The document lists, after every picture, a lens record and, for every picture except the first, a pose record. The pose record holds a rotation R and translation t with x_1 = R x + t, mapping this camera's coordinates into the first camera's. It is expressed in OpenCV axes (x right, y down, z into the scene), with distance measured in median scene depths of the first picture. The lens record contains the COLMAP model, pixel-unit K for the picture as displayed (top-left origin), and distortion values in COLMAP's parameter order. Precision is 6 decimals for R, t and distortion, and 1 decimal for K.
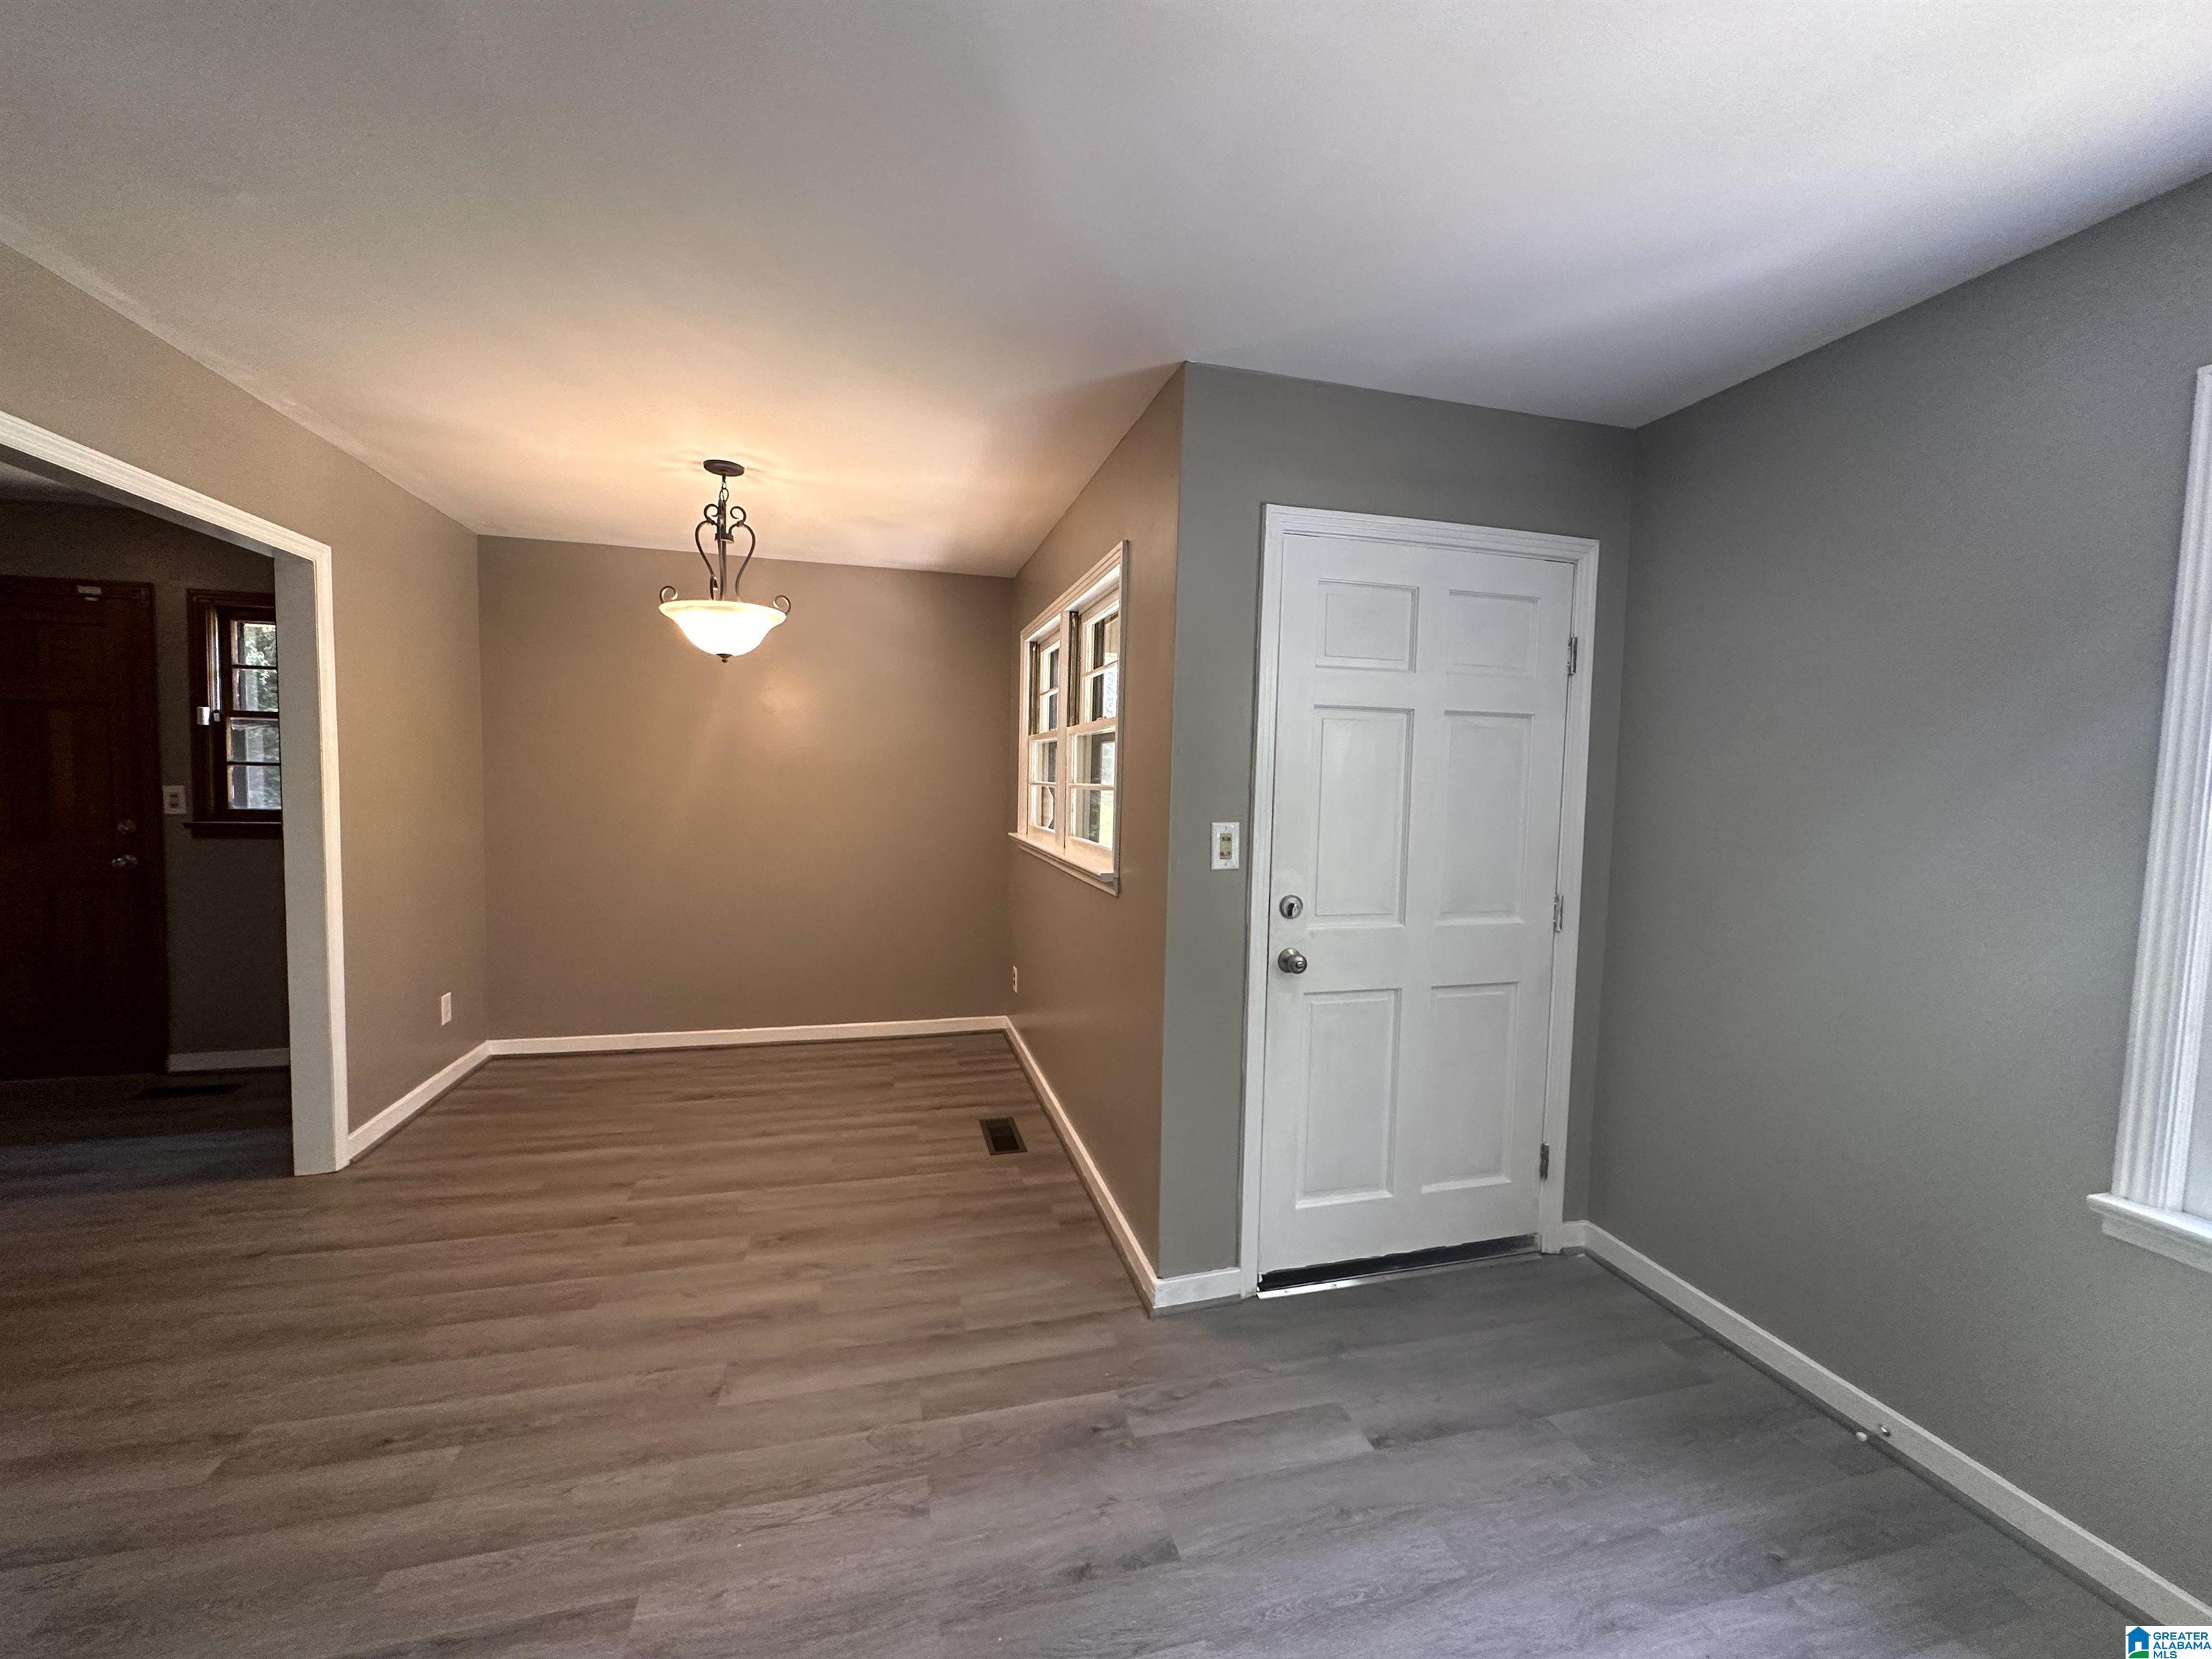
lens RADIAL K [[892.2, 0, 1116.9], [0, 892.2, 834.2], [0, 0, 1]] dist [-0.001779, 0.000221]
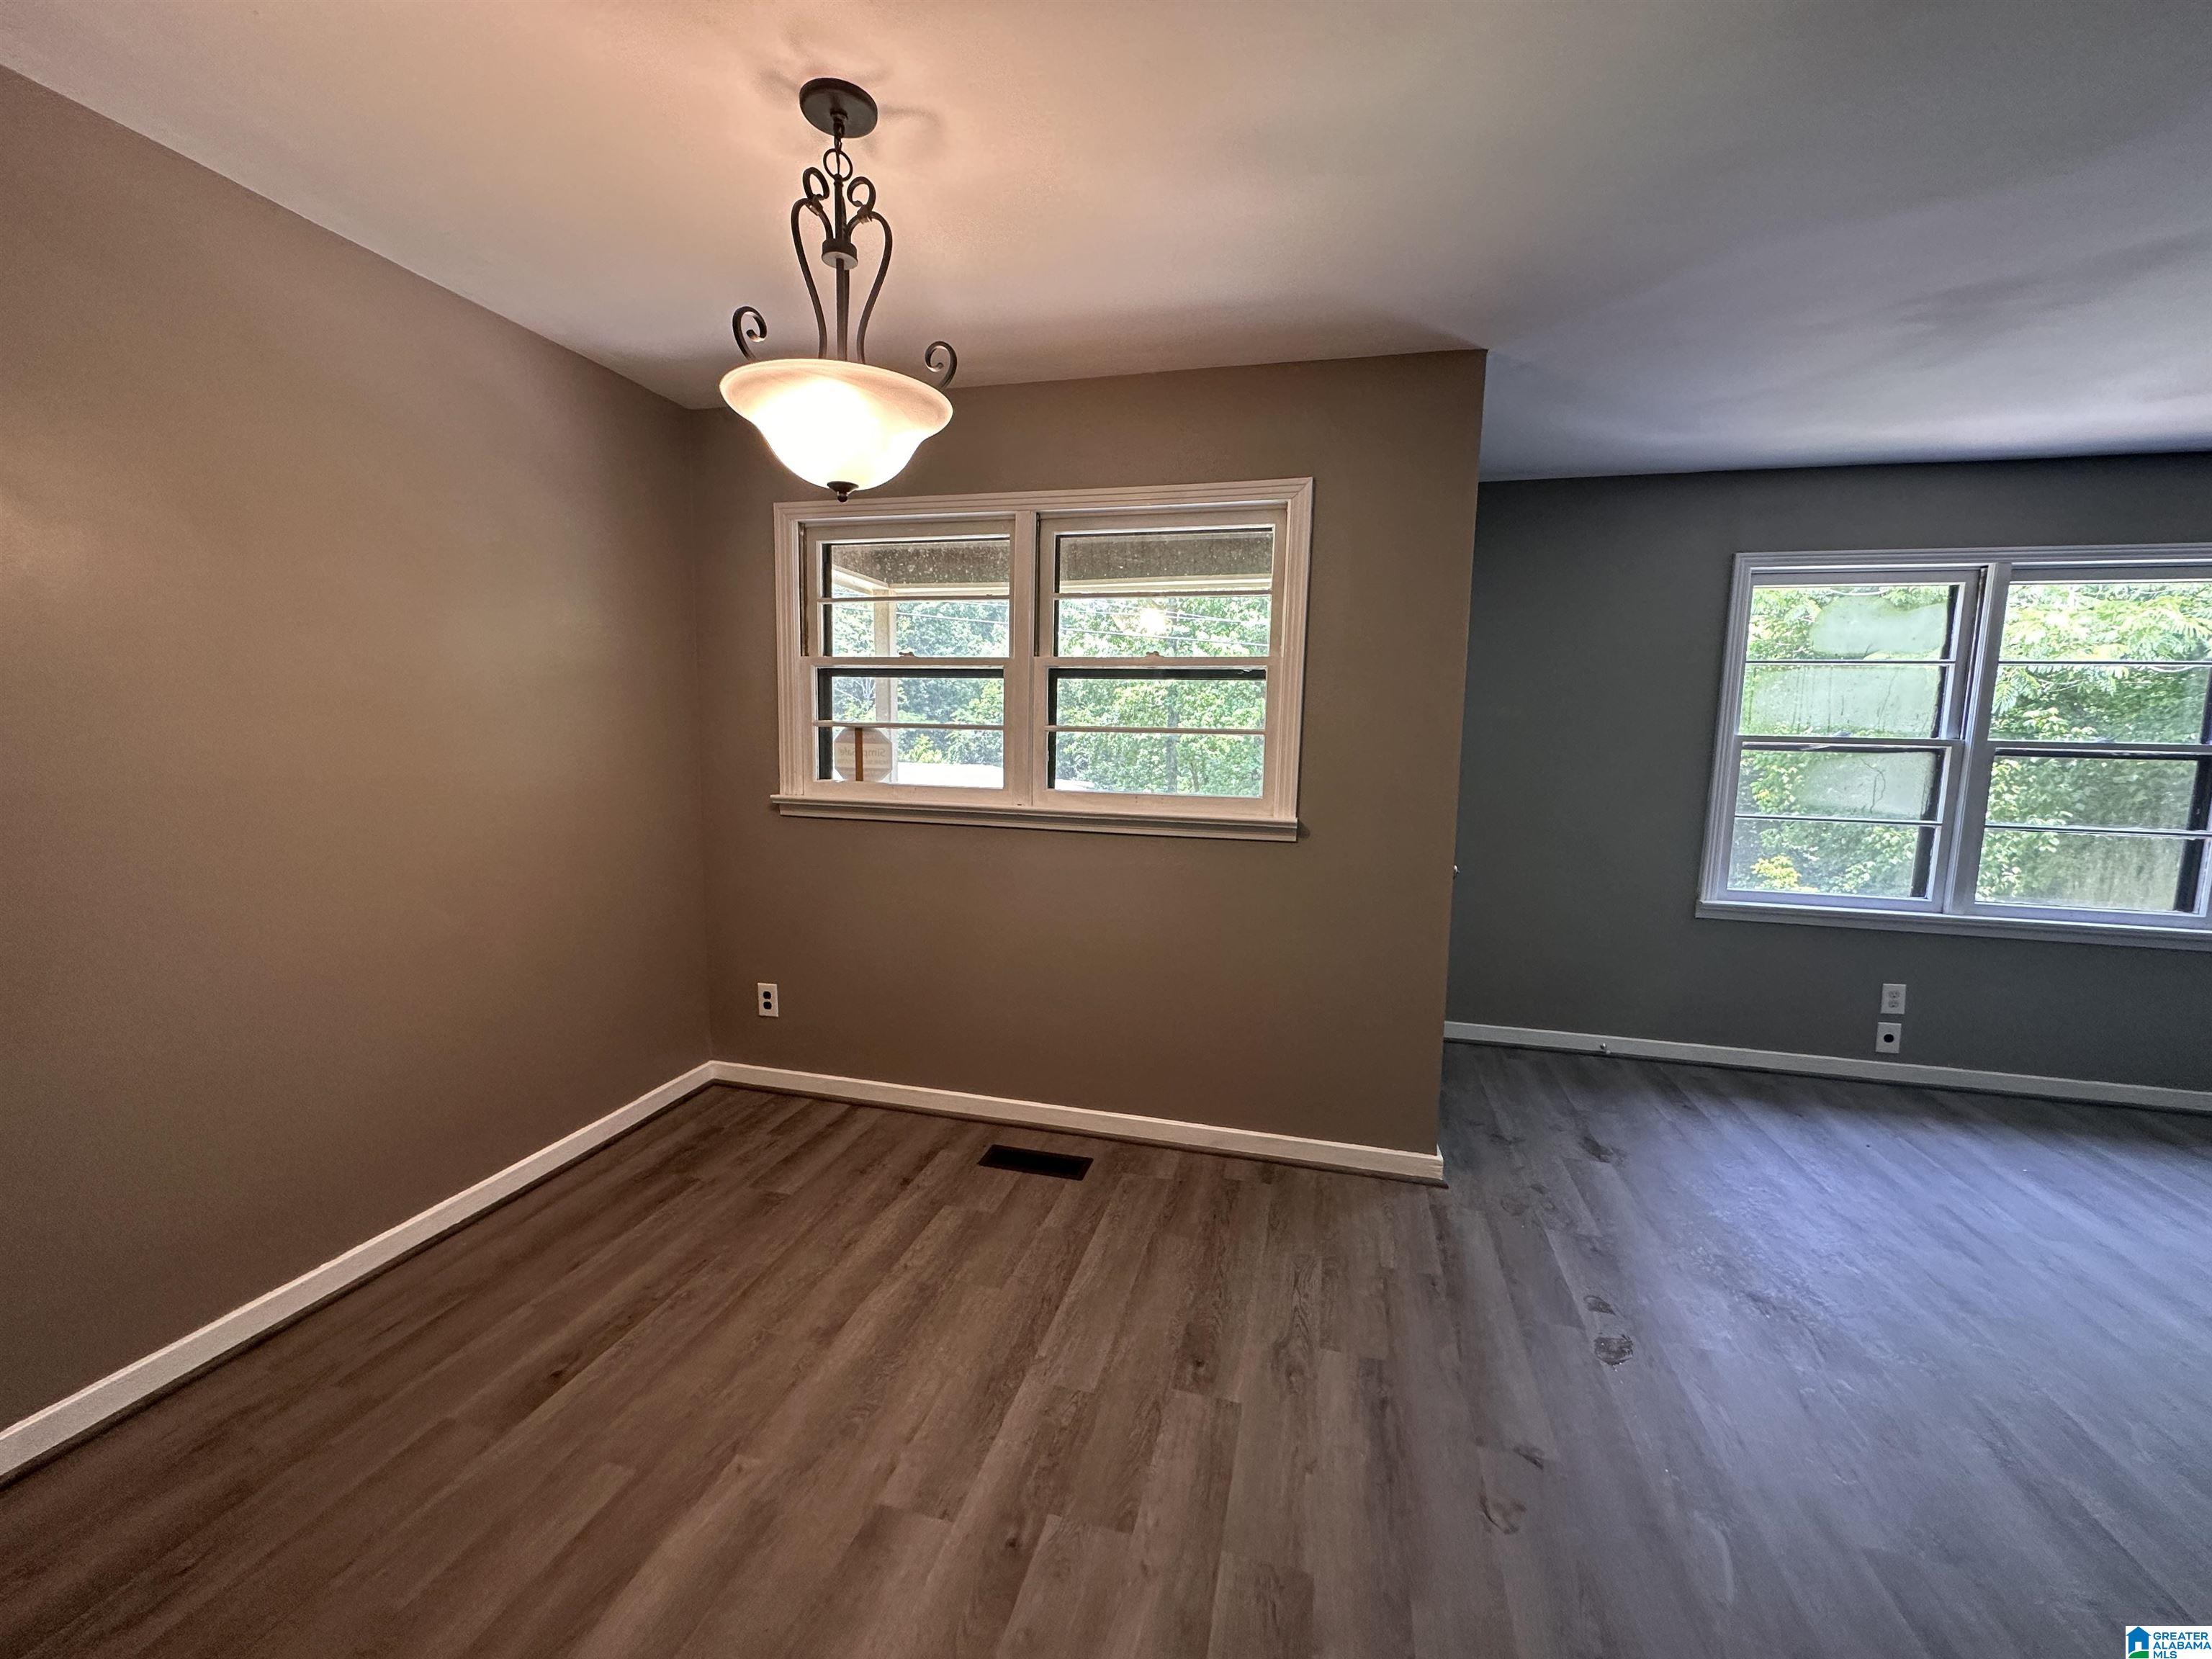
lens RADIAL K [[892.2, 0, 1116.9], [0, 892.2, 834.2], [0, 0, 1]] dist [-0.001779, 0.000221]
pose [[0.489396, -0.115162, 0.864424, -0.844032], [0.049035, 0.993308, 0.104571, -0.039588], [-0.870682, -0.008789, 0.491768, 0.611331]]
